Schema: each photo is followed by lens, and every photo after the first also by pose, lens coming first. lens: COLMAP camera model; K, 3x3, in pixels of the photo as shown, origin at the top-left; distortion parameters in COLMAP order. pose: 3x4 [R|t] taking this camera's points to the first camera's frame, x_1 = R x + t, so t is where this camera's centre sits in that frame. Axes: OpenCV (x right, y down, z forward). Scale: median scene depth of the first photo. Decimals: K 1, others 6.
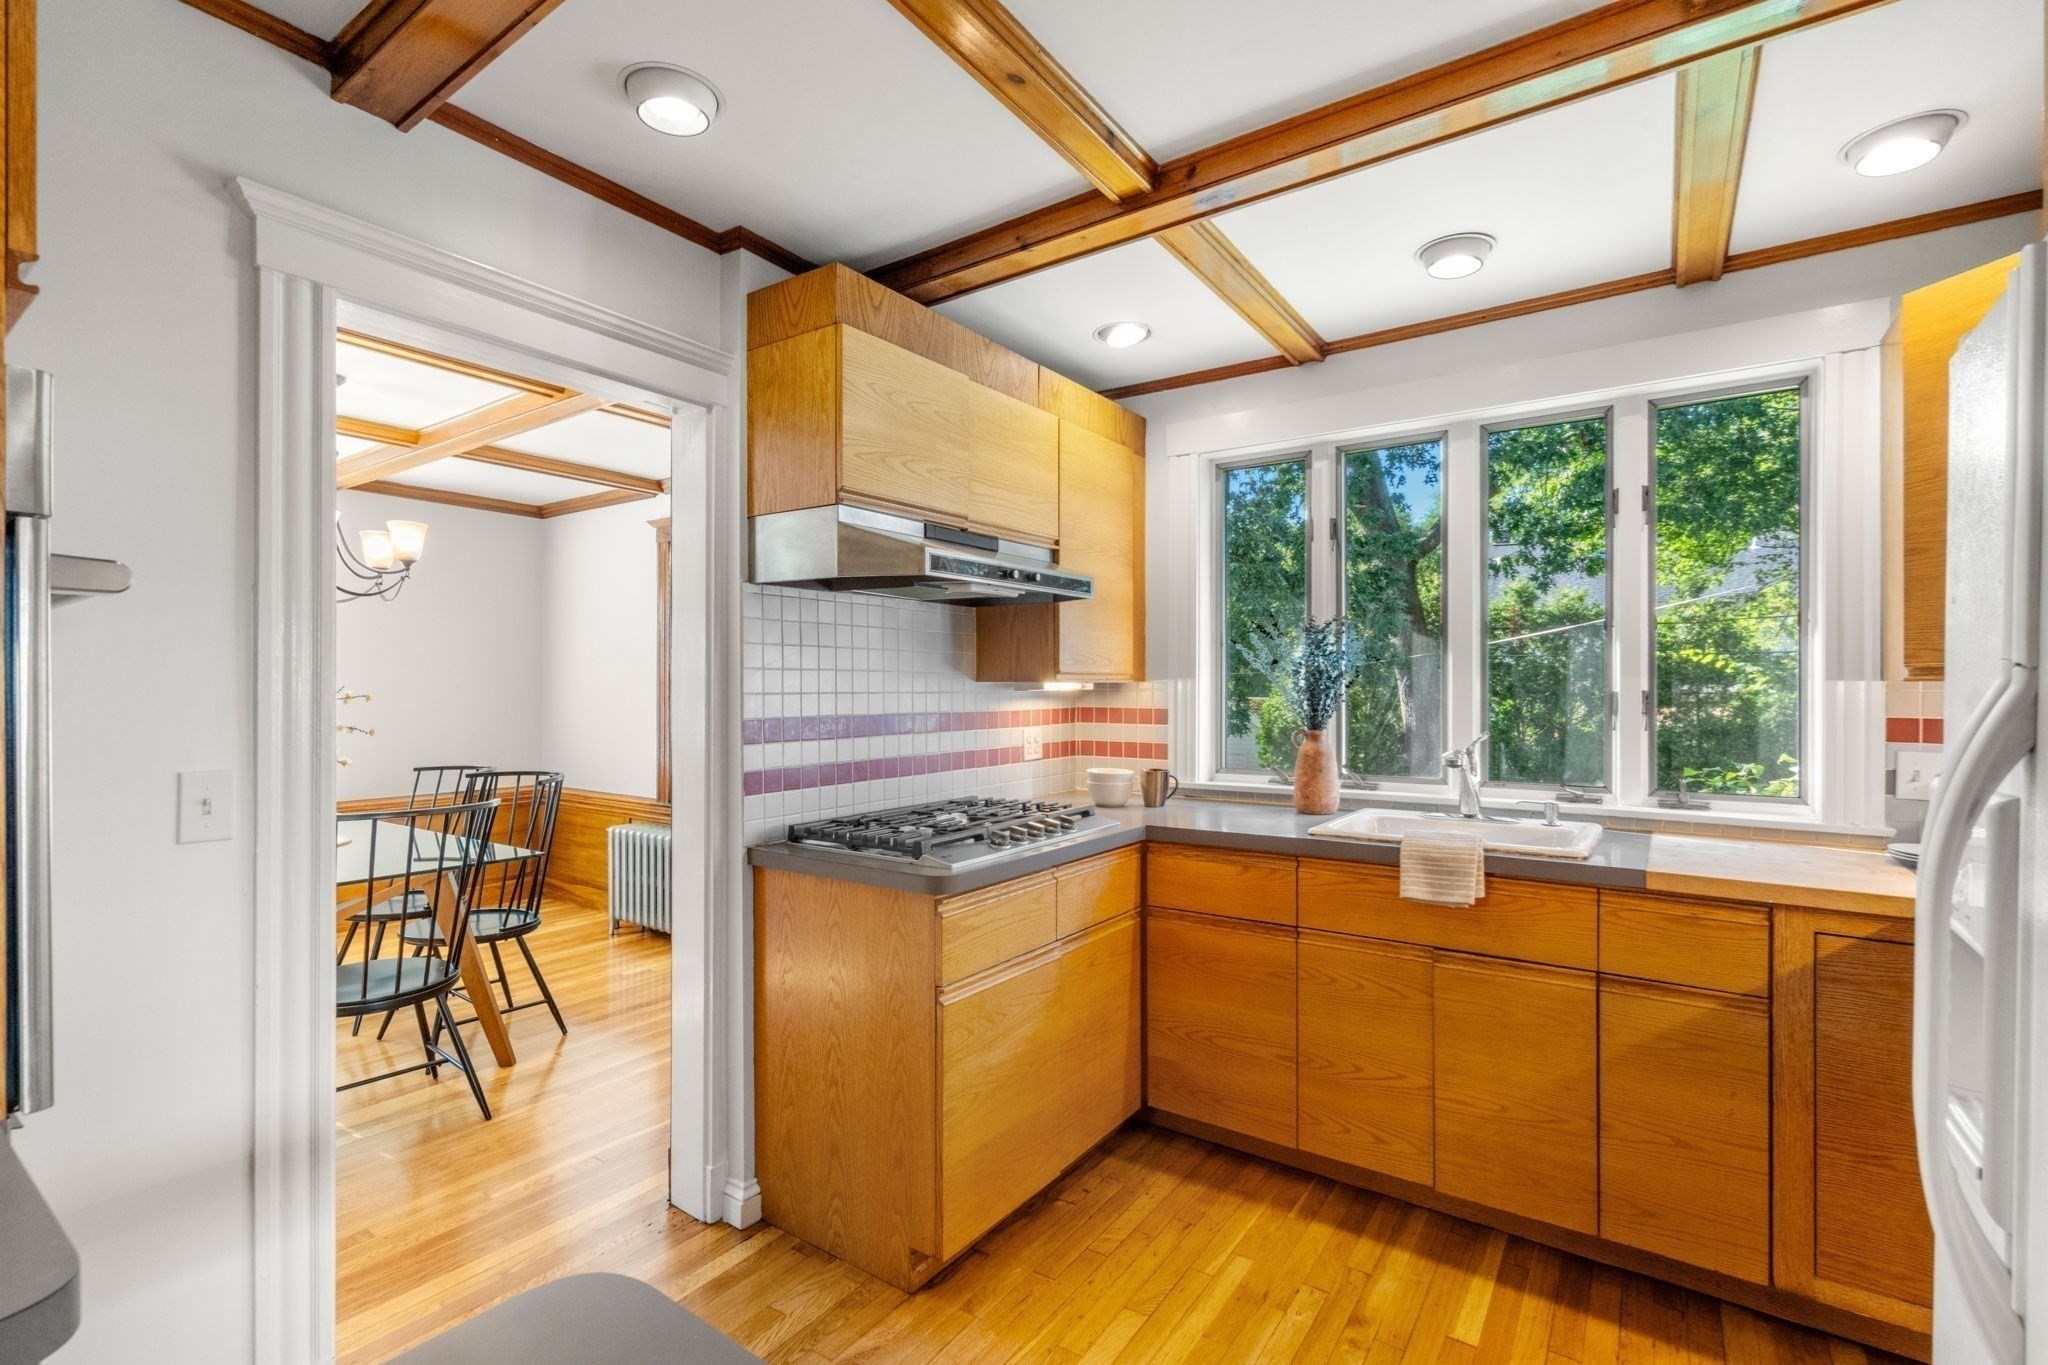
lens RADIAL K [[933.4, 0, 1017.7], [0, 933.4, 691.2], [0, 0, 1]] dist [0.000214, 0.000702]
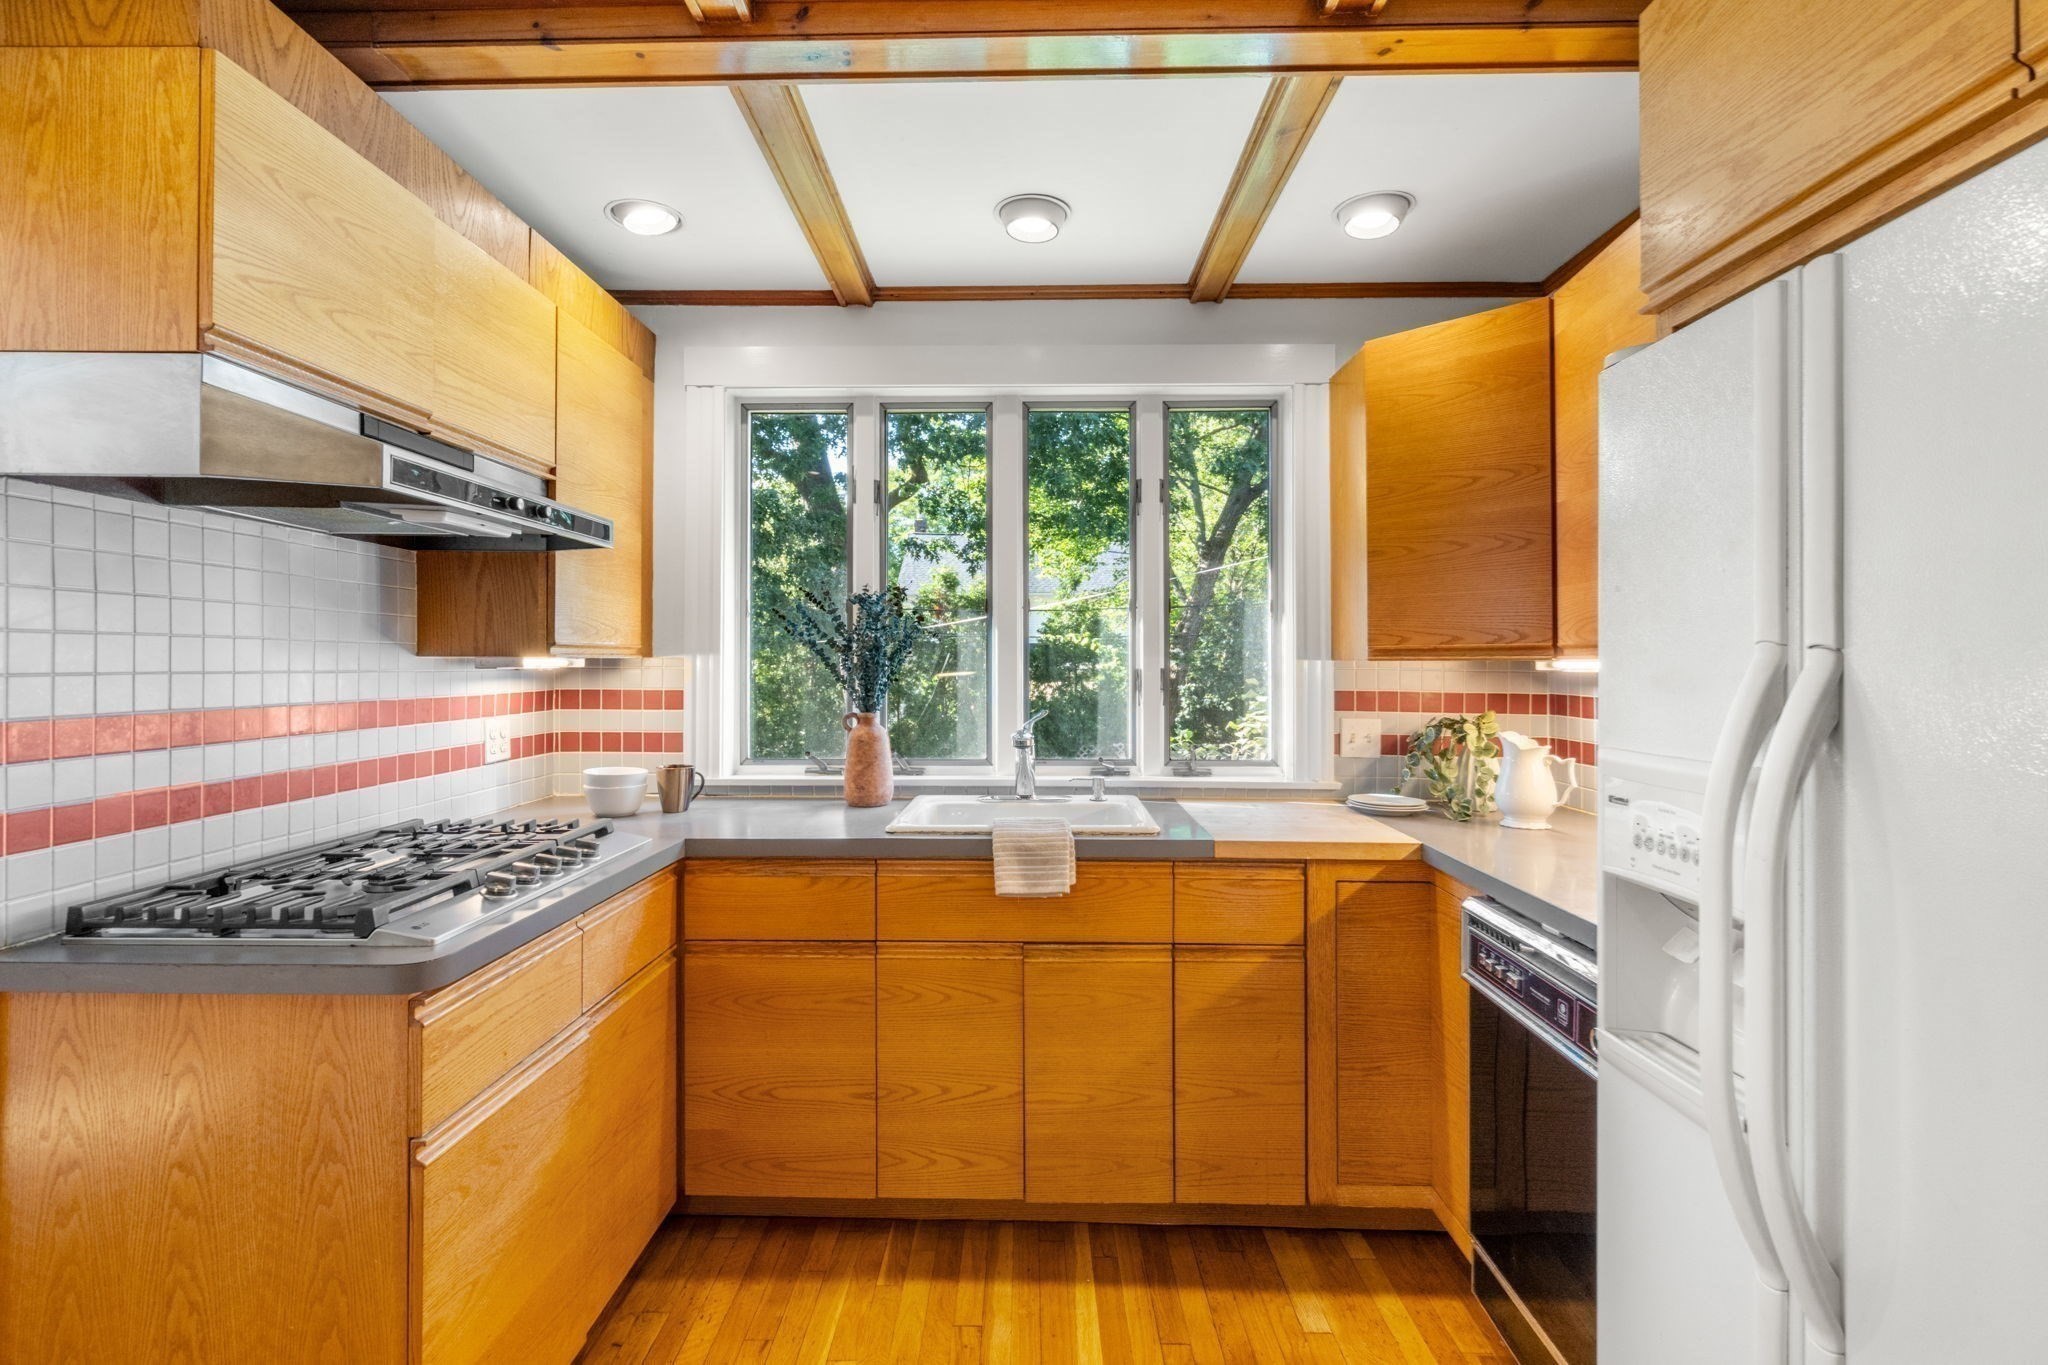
lens RADIAL K [[950.1, 0, 1017.2], [0, 950.1, 656.2], [0, 0, 1]] dist [-0.002098, 0.001551]
pose [[0.828331, 0.006591, 0.560200, -0.089287], [0.000299, 0.999925, -0.012206, -0.001352], [-0.560239, 0.010278, 0.828267, 0.192784]]
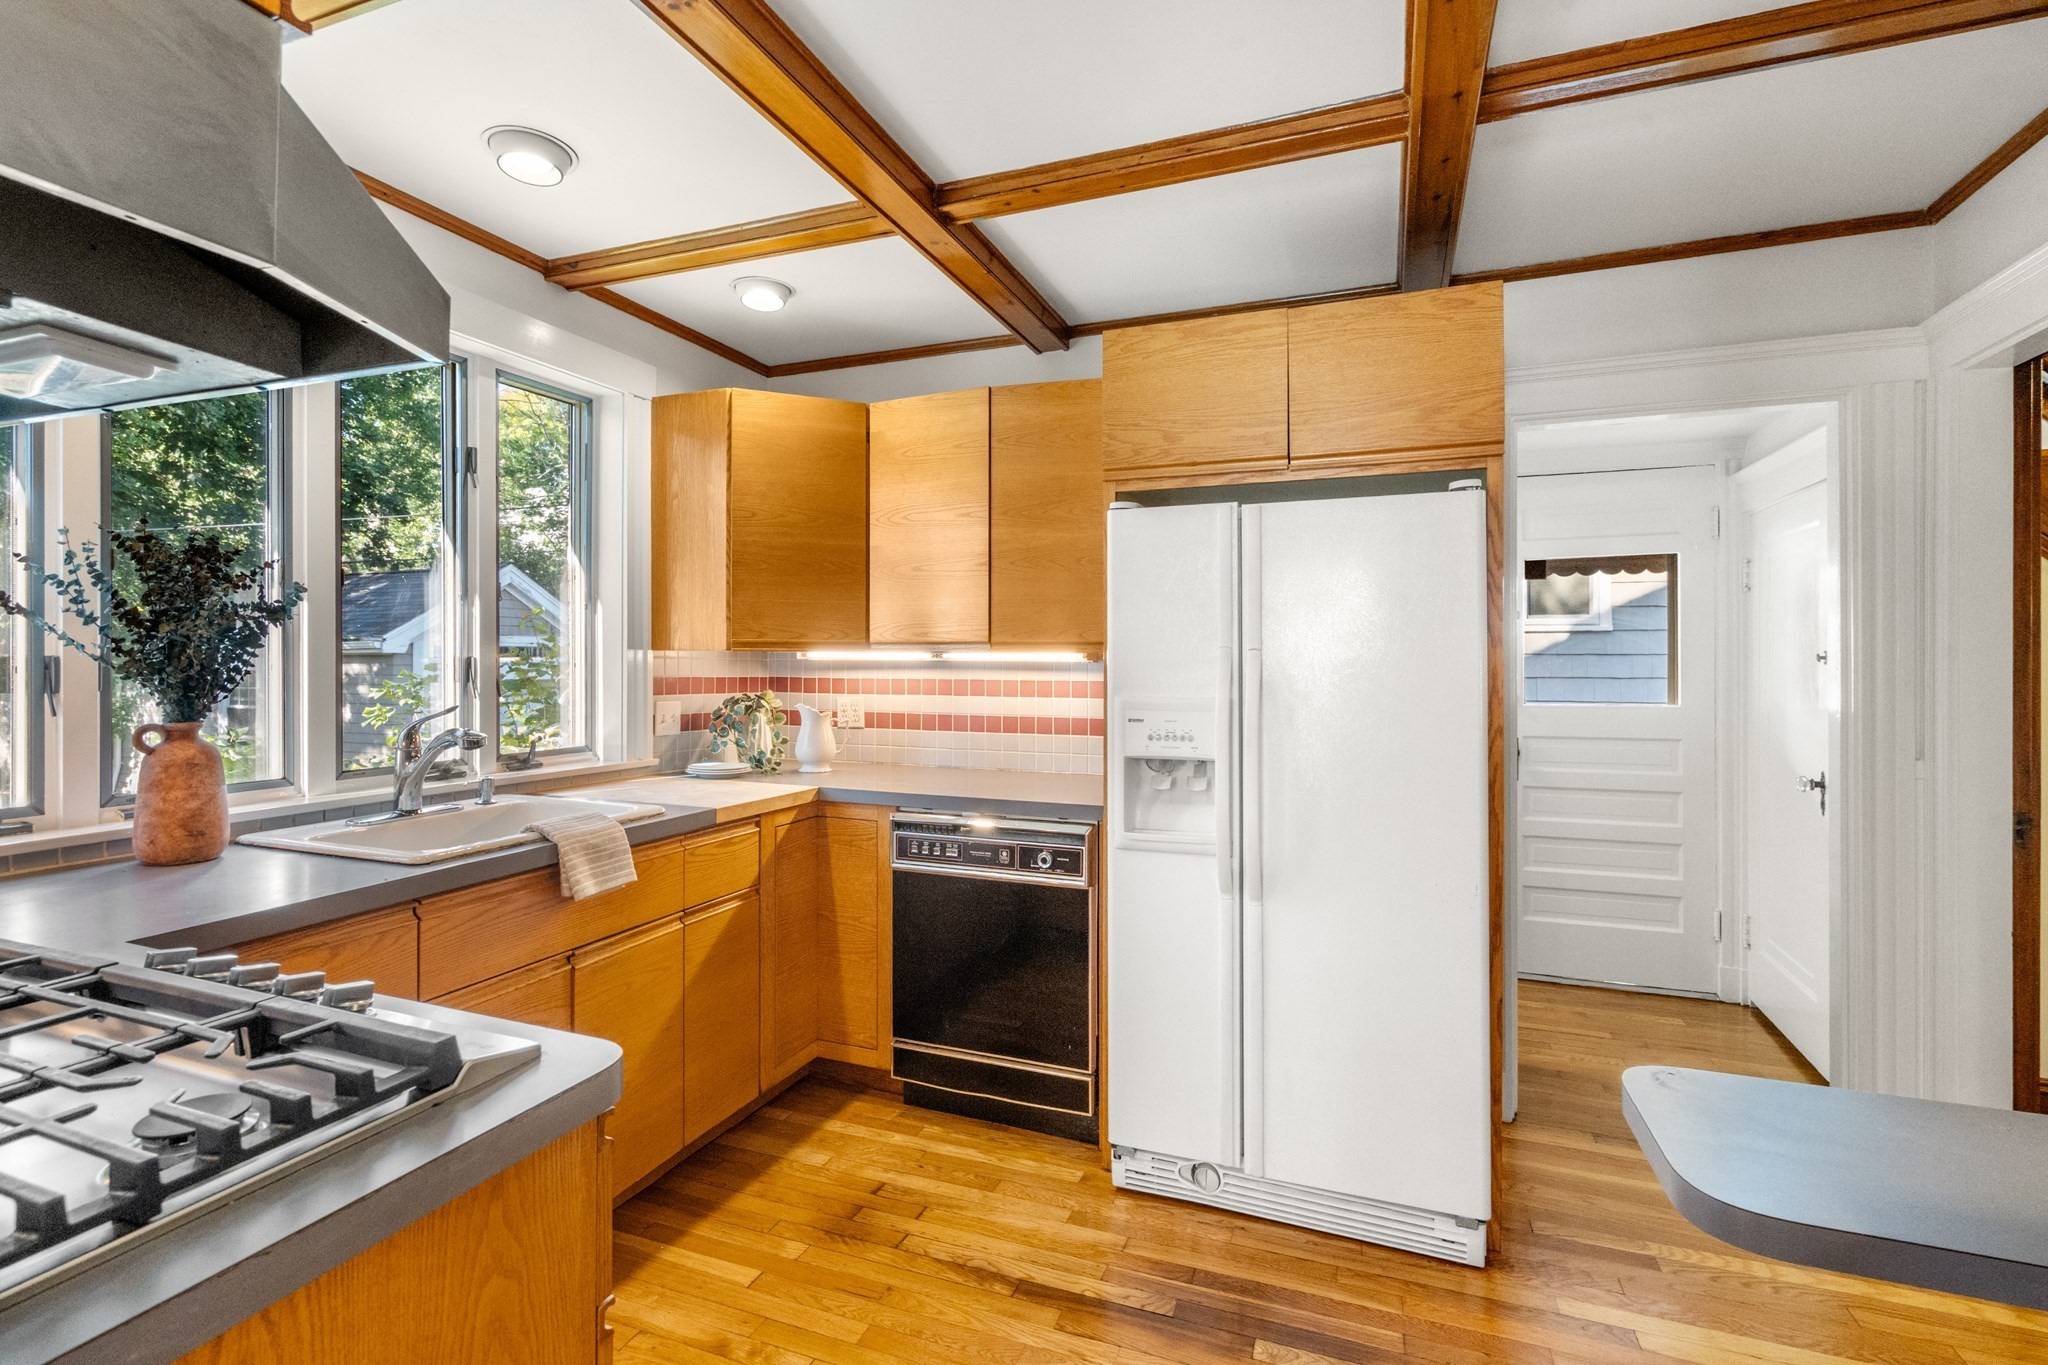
lens RADIAL K [[939.2, 0, 1019.8], [0, 939.2, 662.0], [0, 0, 1]] dist [-0.000362, 0.000465]
pose [[-0.246146, -0.002468, 0.969230, -0.471387], [-0.000529, 0.999997, 0.002413, 0.002038], [-0.969233, 0.000081, -0.246146, 0.745612]]
